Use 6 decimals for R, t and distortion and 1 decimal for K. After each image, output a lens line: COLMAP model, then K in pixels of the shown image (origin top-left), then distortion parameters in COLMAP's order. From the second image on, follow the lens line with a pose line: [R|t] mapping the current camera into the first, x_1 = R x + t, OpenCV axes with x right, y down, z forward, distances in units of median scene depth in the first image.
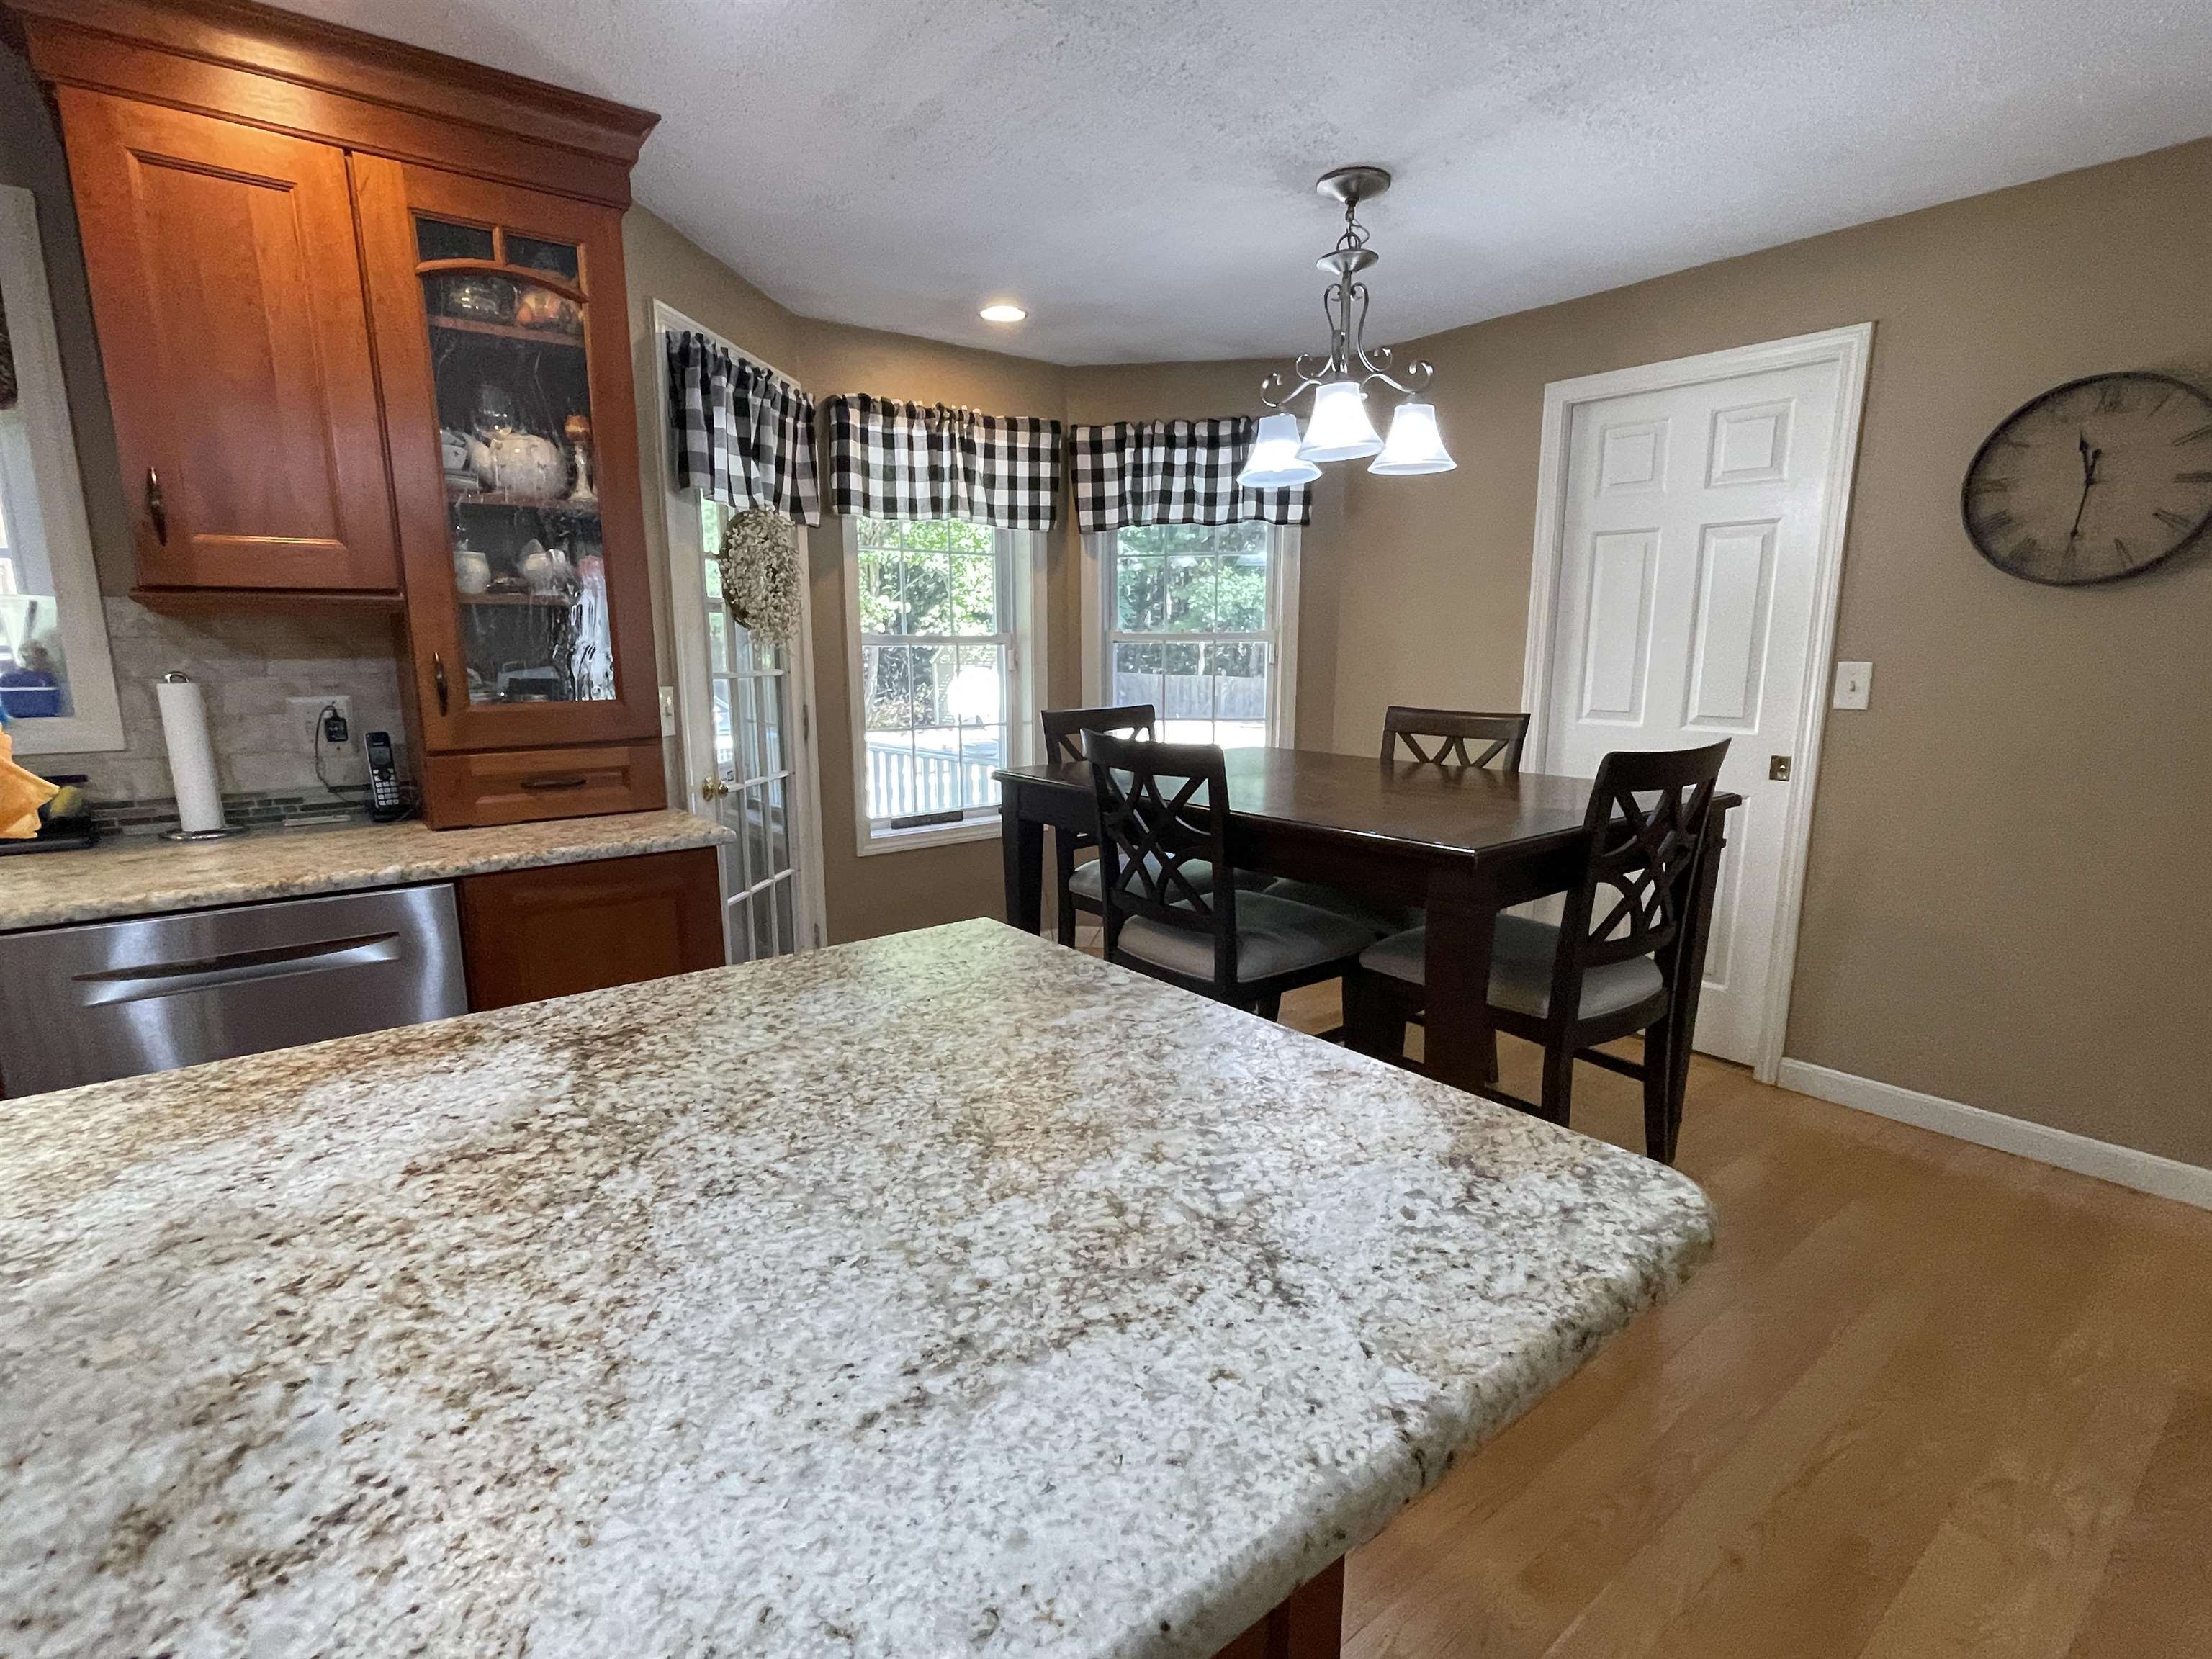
lens RADIAL K [[1078.6, 0, 1089.5], [0, 1078.6, 847.8], [0, 0, 1]] dist [-0.003727, 0.003369]
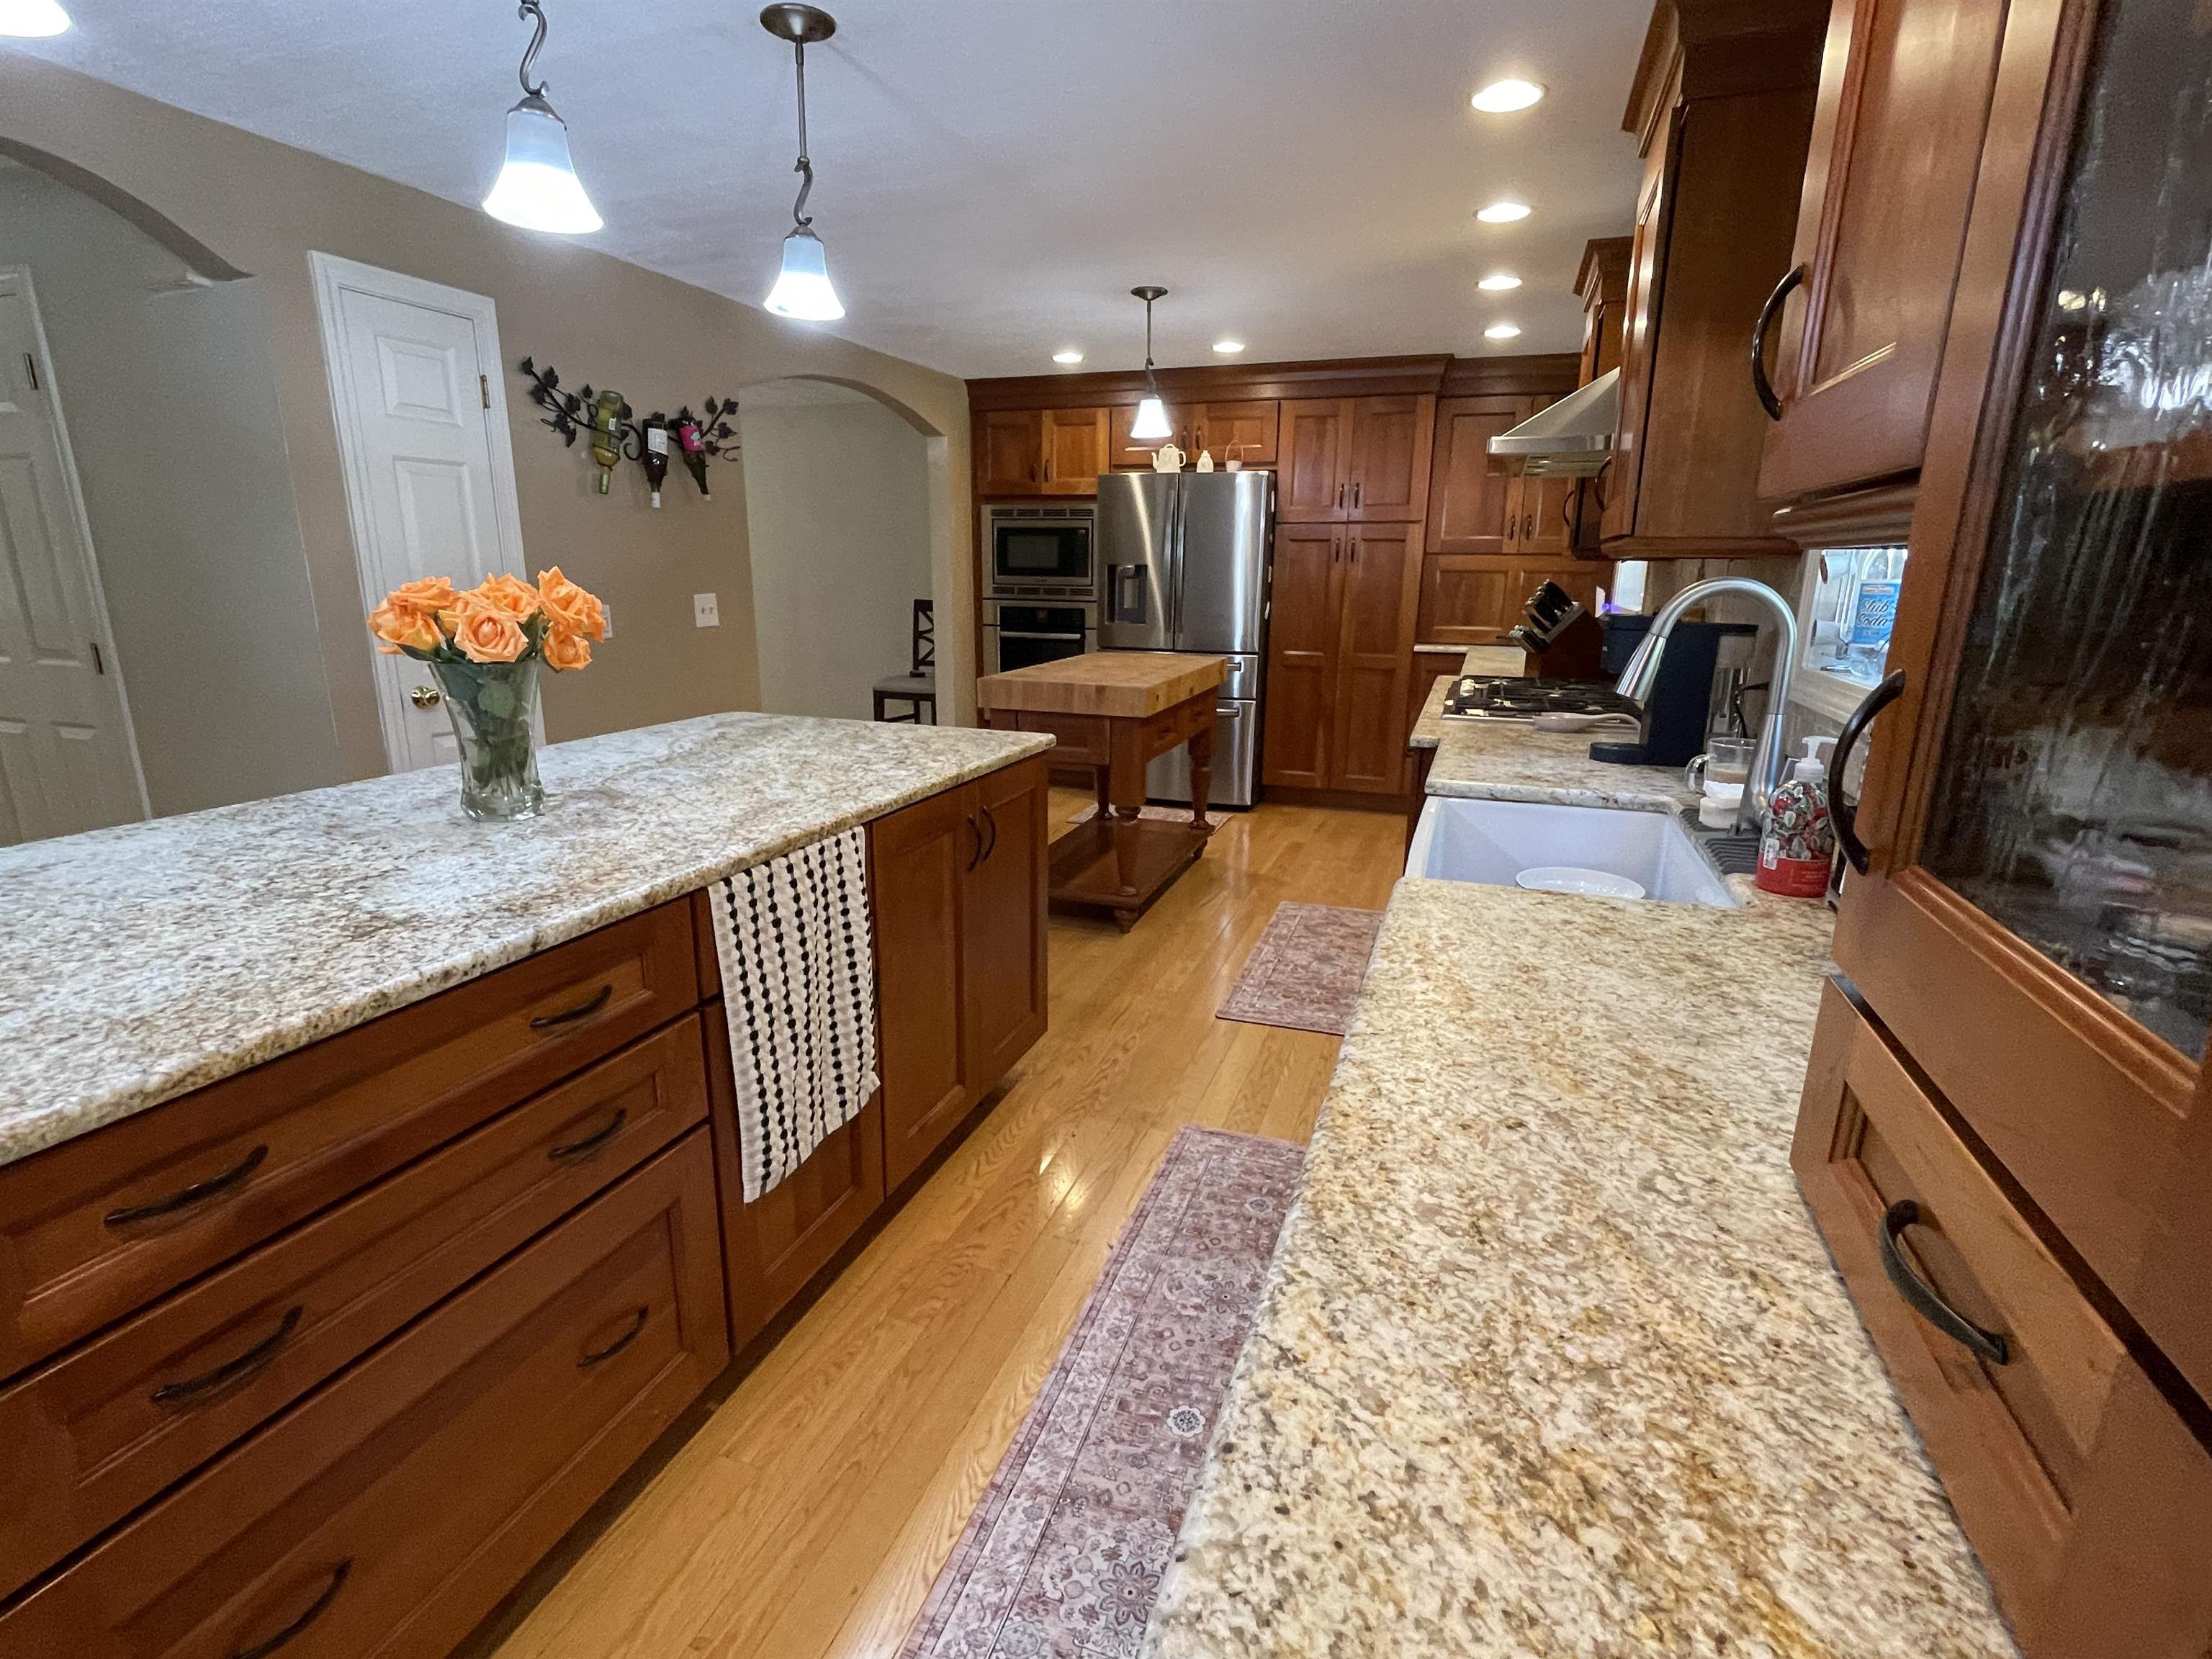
lens RADIAL K [[1078.6, 0, 1087.8], [0, 1078.6, 842.5], [0, 0, 1]] dist [-0.003727, 0.003369]
pose [[-0.845531, 0.130679, -0.517688, -0.258690], [-0.107368, 0.908165, 0.404608, -0.241255], [0.523020, 0.397691, -0.753851, 1.155721]]
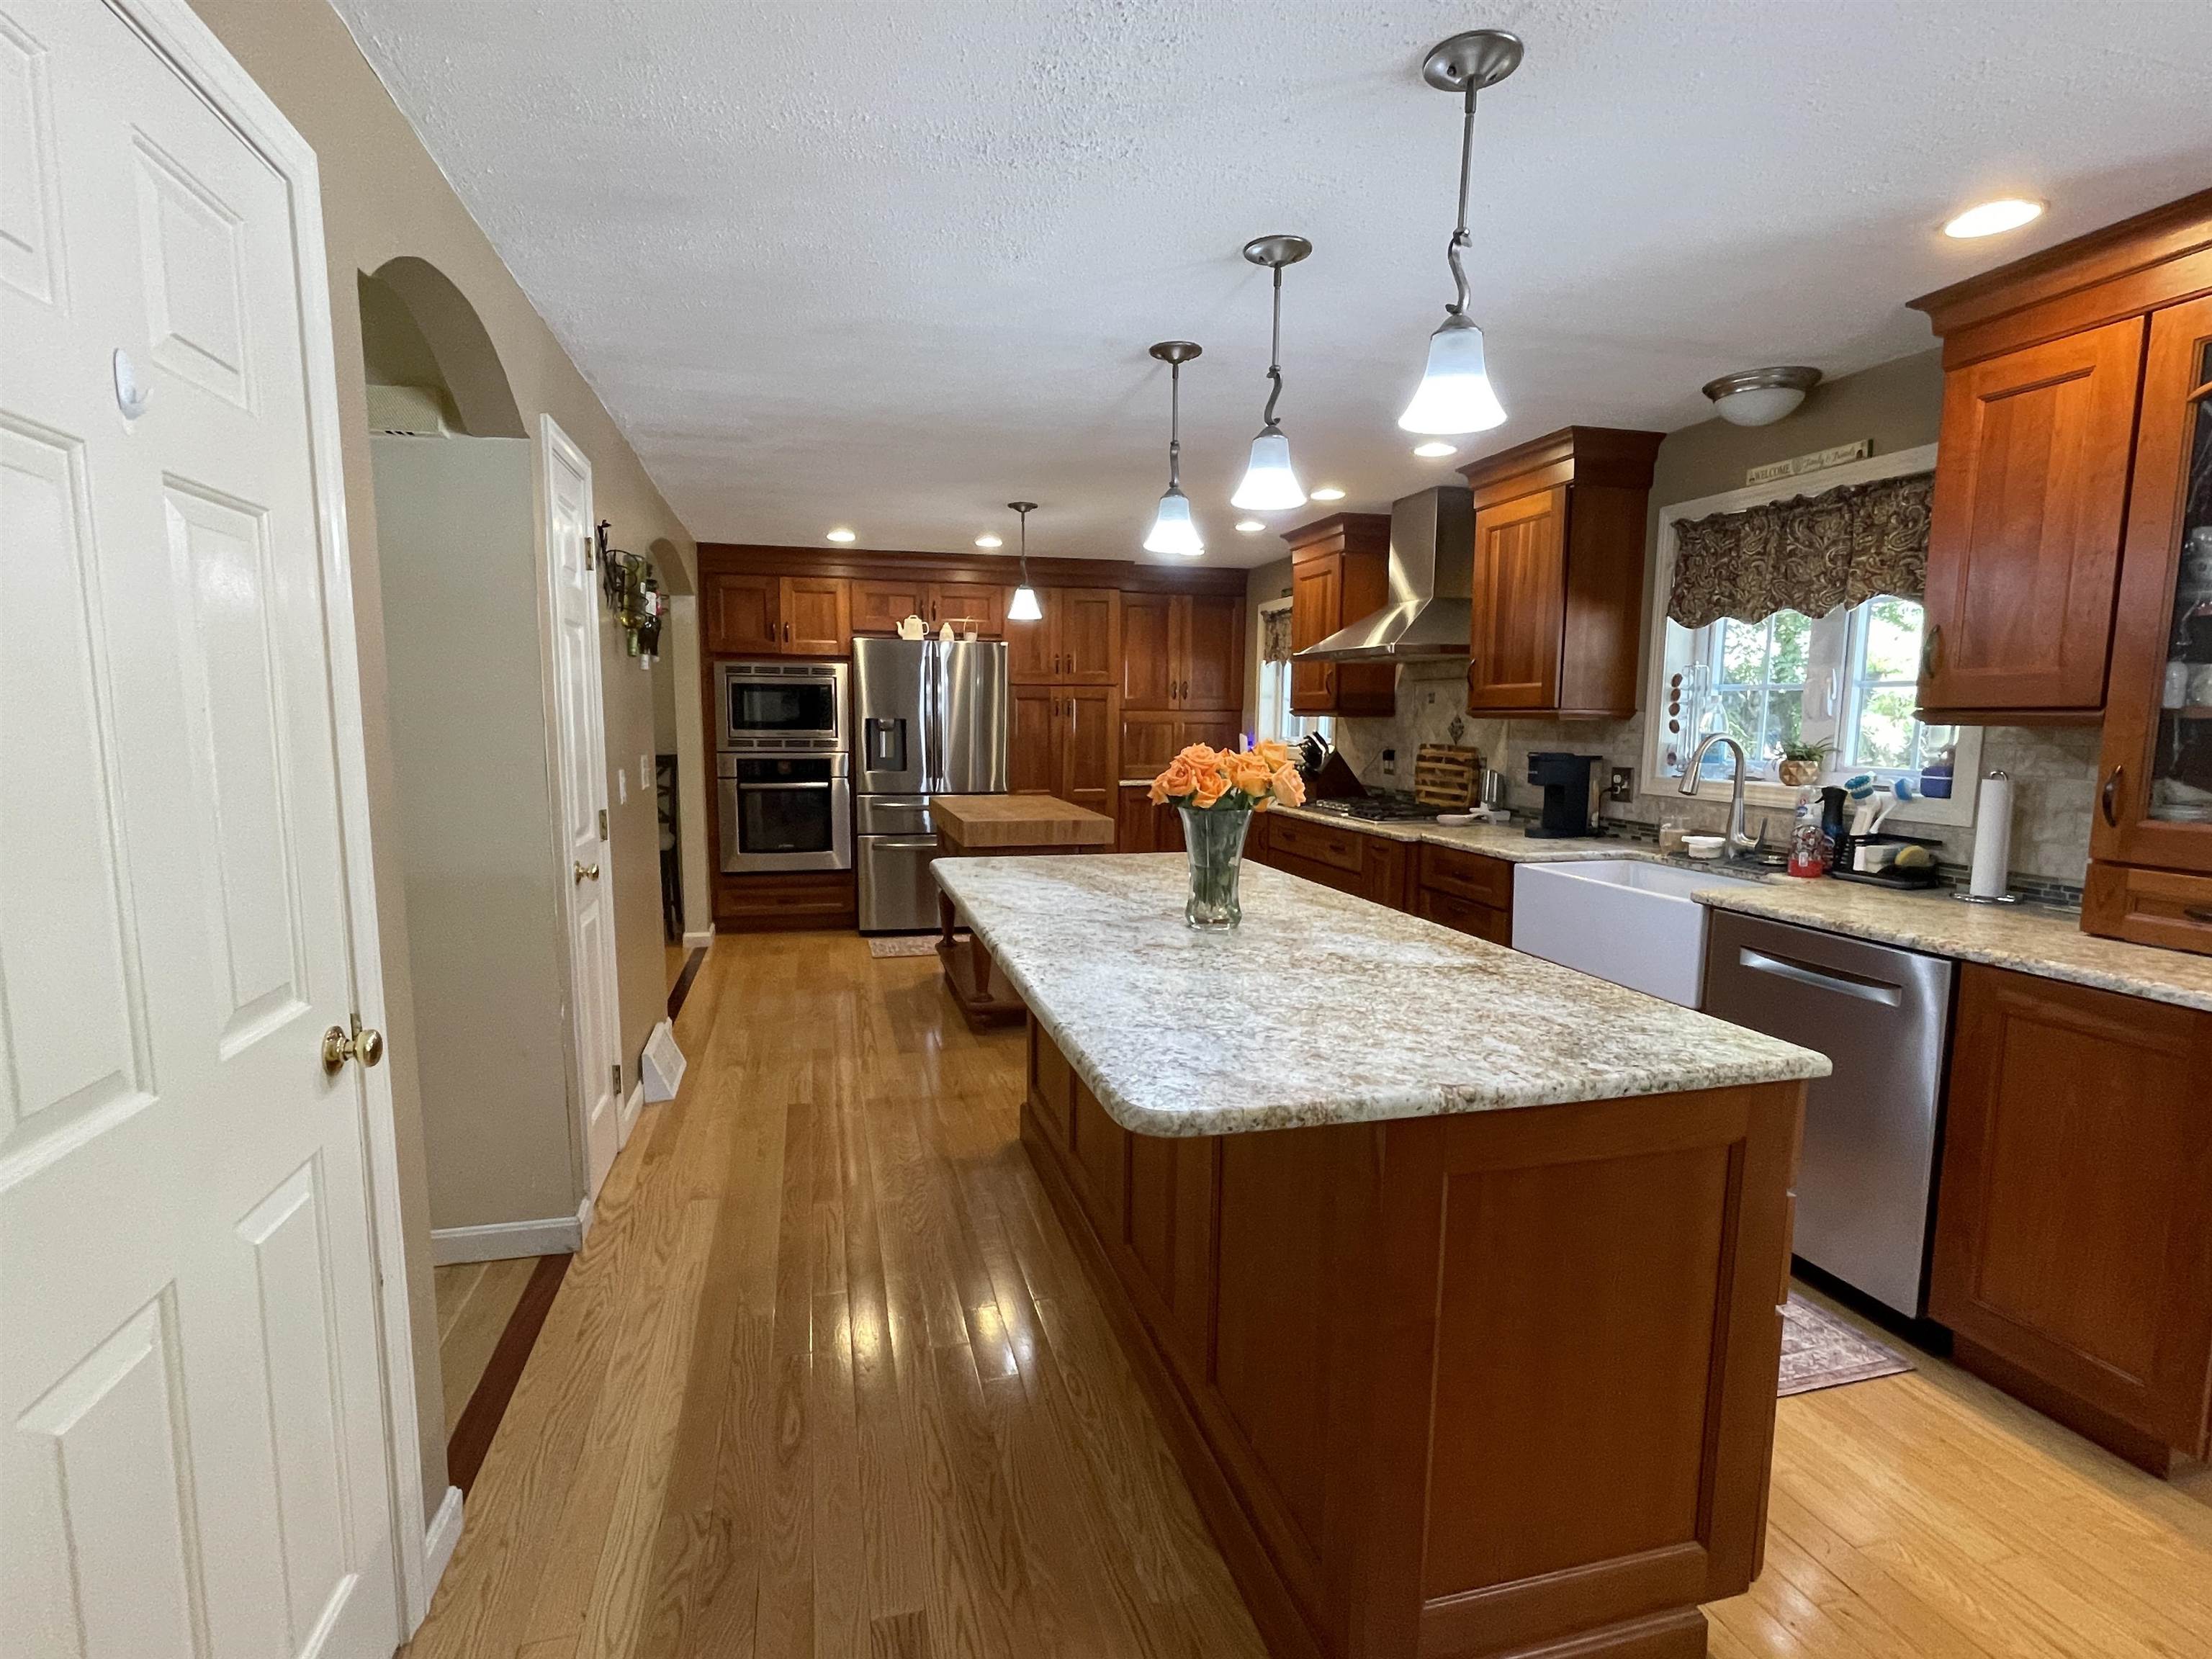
lens RADIAL K [[1078.6, 0, 1088.9], [0, 1078.6, 846.5], [0, 0, 1]] dist [-0.003727, 0.003369]
pose [[-0.394760, 0.115137, -0.911542, 0.747439], [-0.178749, 0.963536, 0.199115, -0.139034], [0.901229, 0.241540, -0.359785, 0.513750]]
